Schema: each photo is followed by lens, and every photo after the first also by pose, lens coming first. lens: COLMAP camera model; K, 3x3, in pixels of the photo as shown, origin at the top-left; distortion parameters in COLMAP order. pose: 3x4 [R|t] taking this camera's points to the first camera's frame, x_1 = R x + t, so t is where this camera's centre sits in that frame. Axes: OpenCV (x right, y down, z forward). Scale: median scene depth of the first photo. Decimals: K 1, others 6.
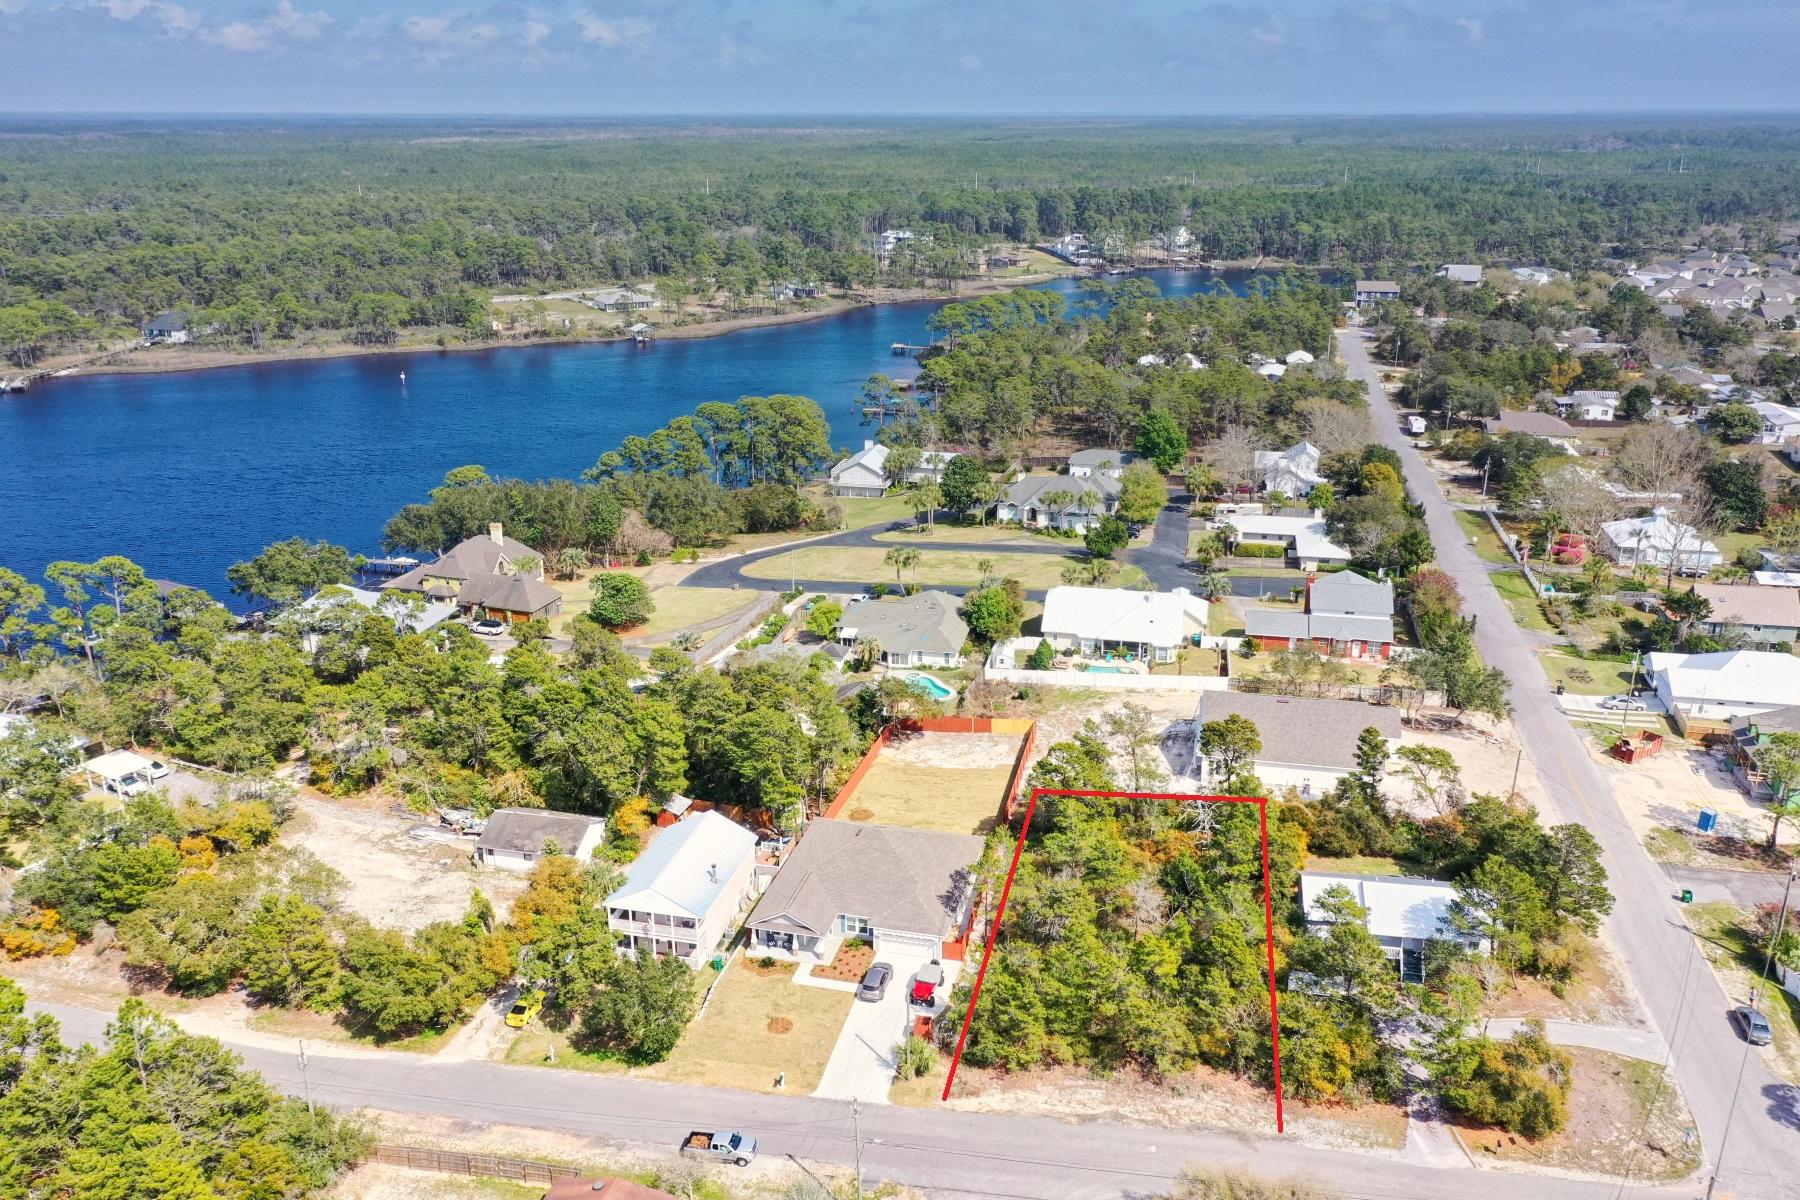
lens RADIAL K [[1420.8, 0, 900.0], [0, 1420.8, 600.0], [0, 0, 1]] dist [0.004858, 0.002039]
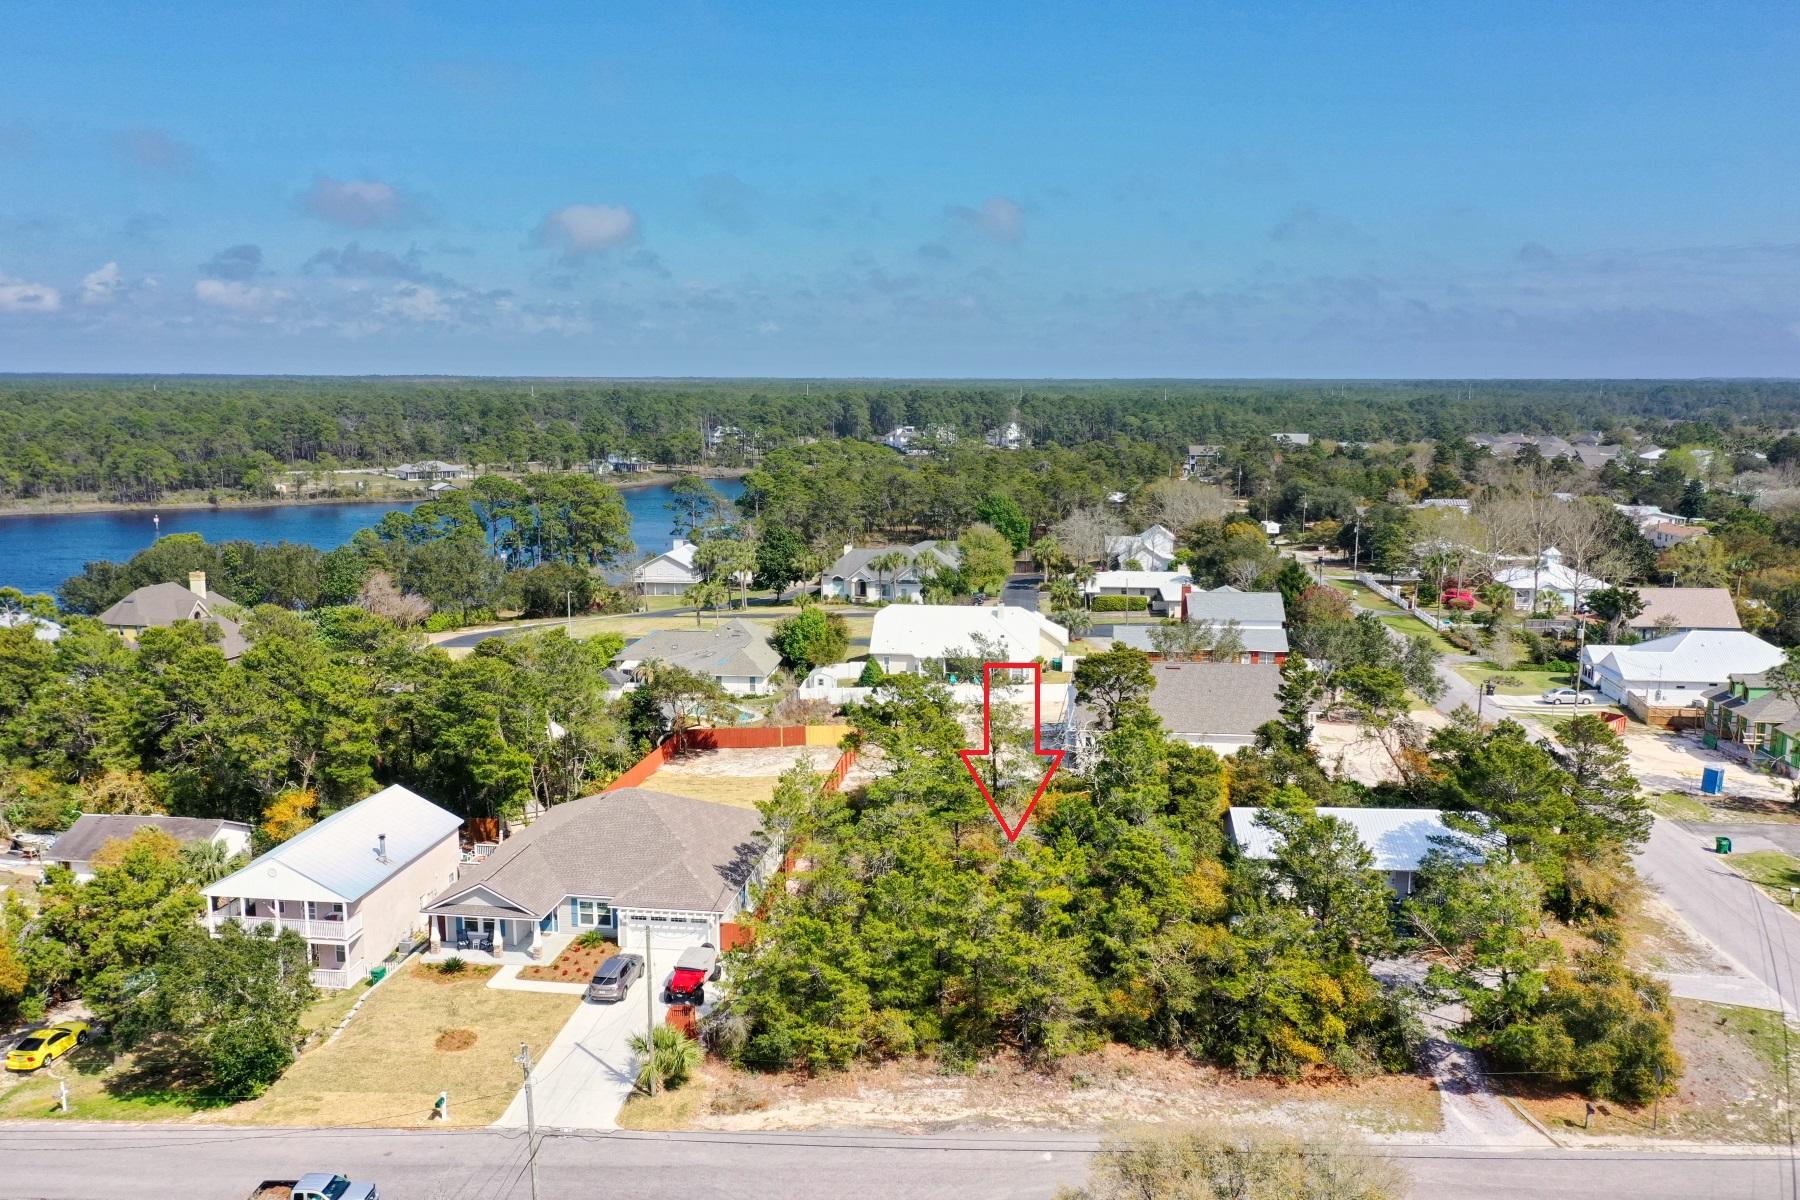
lens RADIAL K [[1420.8, 0, 900.0], [0, 1420.8, 600.0], [0, 0, 1]] dist [0.004858, 0.002039]
pose [[0.993769, -0.010505, 0.110966, 0.041424], [0.030154, 0.983765, -0.176913, 0.211616], [-0.107306, 0.179156, 0.977951, 0.304584]]
